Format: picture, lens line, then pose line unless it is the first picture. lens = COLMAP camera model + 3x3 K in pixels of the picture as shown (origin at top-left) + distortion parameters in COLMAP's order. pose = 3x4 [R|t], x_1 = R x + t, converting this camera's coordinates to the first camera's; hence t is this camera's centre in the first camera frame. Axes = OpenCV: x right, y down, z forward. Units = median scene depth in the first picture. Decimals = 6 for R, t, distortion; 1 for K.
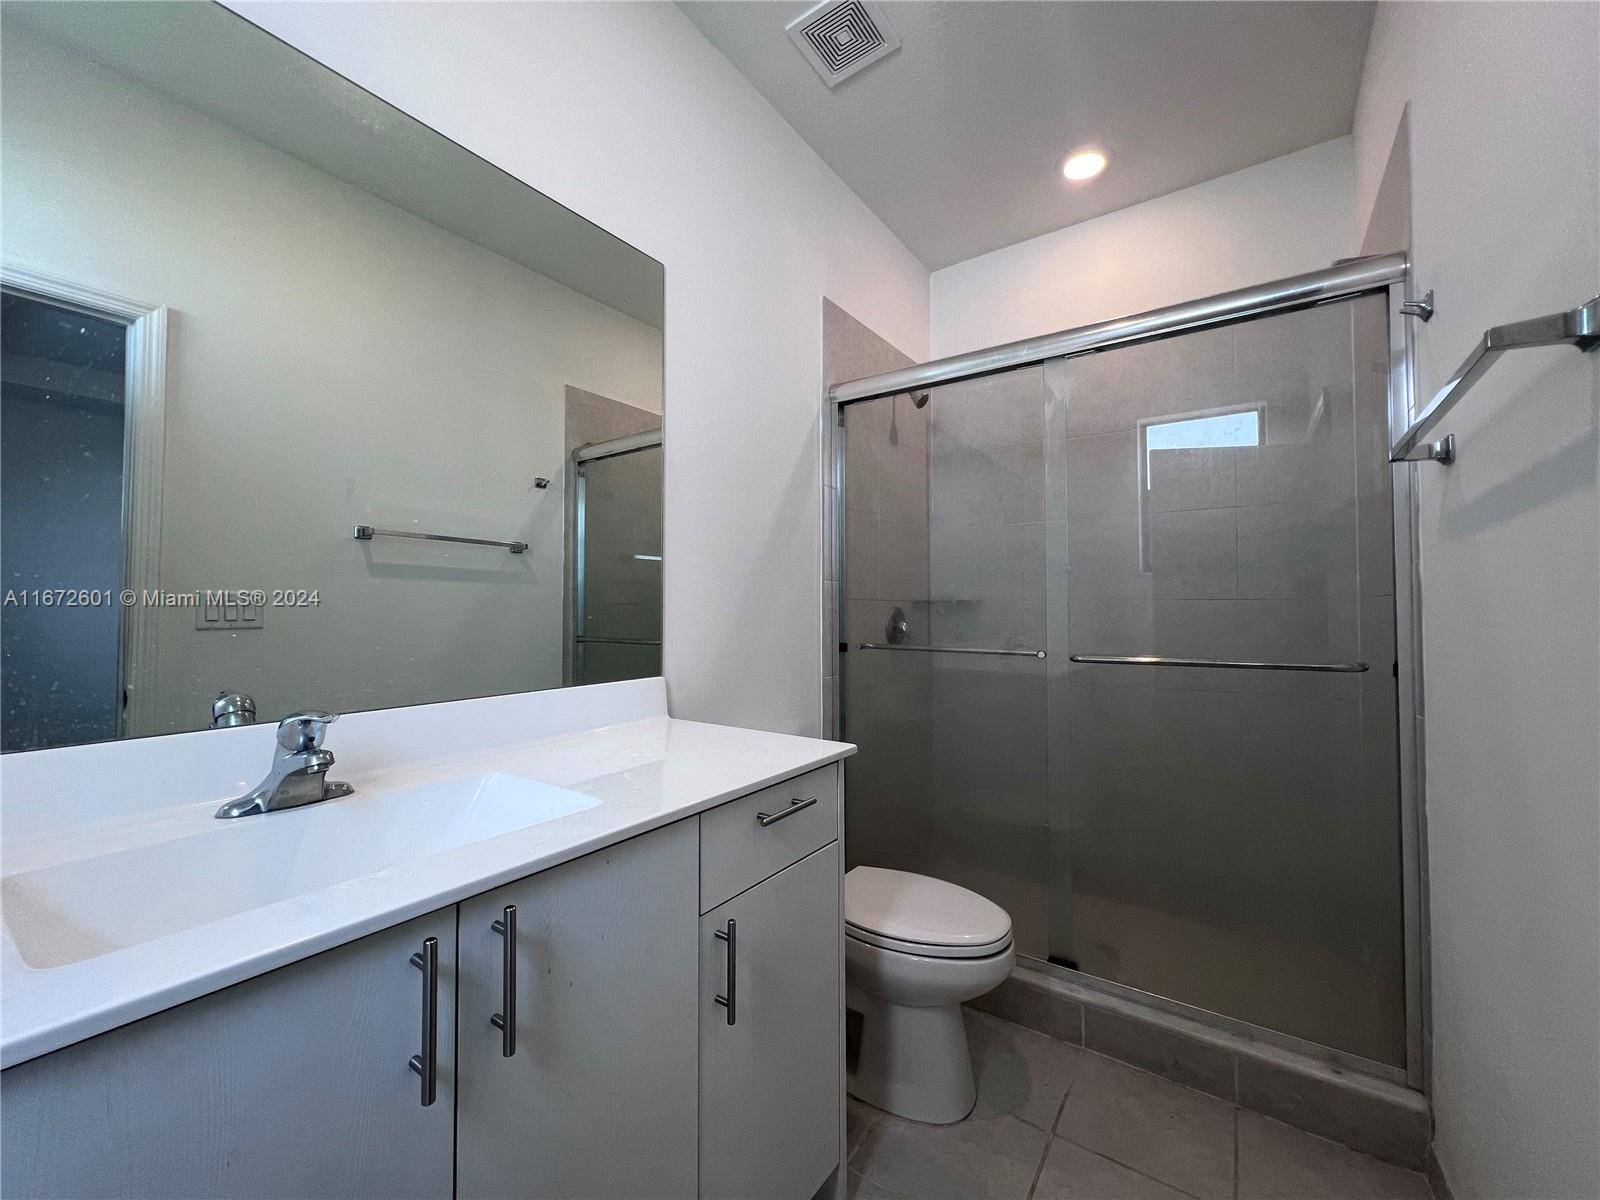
lens RADIAL K [[639.3, 0, 797.8], [0, 639.3, 593.7], [0, 0, 1]] dist [-0.001002, -0.000674]
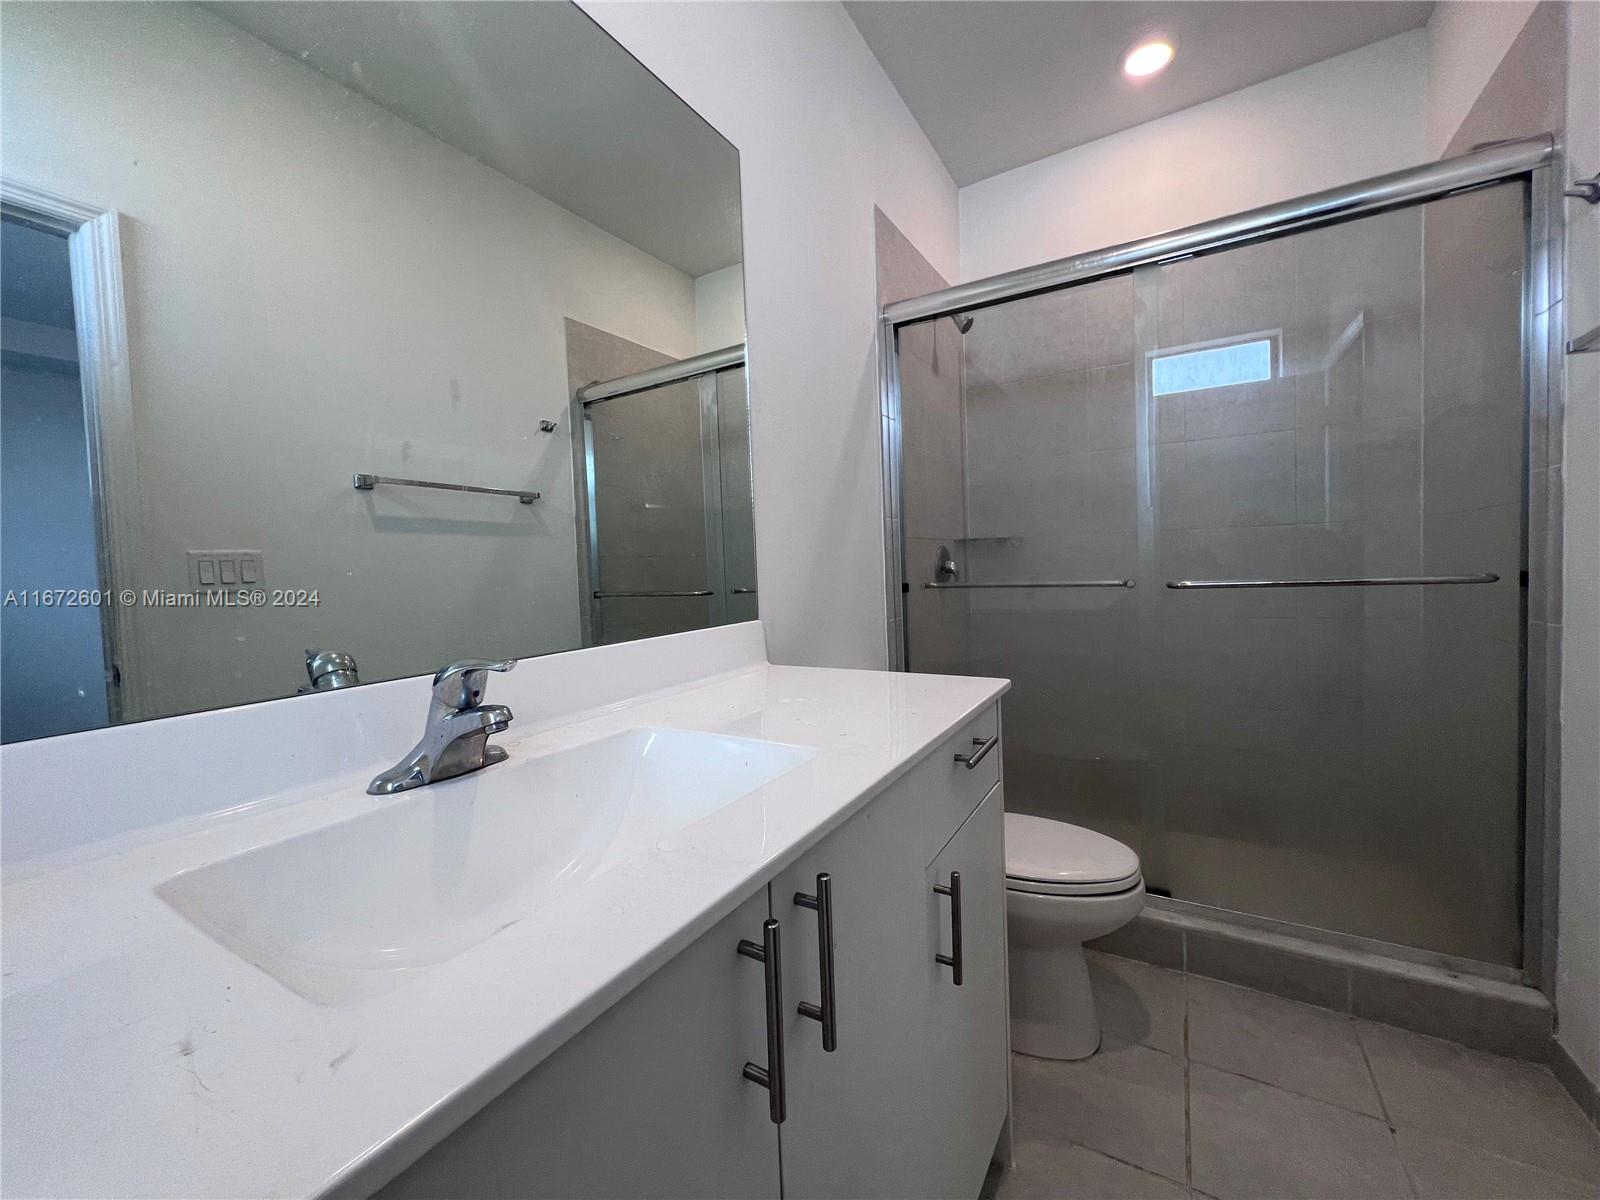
lens RADIAL K [[639.3, 0, 797.8], [0, 639.3, 593.7], [0, 0, 1]] dist [-0.001002, -0.000674]
pose [[0.996933, -0.040350, 0.067055, -0.158161], [0.035824, 0.997084, 0.067378, 0.023808], [-0.069578, -0.064769, 0.995472, 0.066474]]
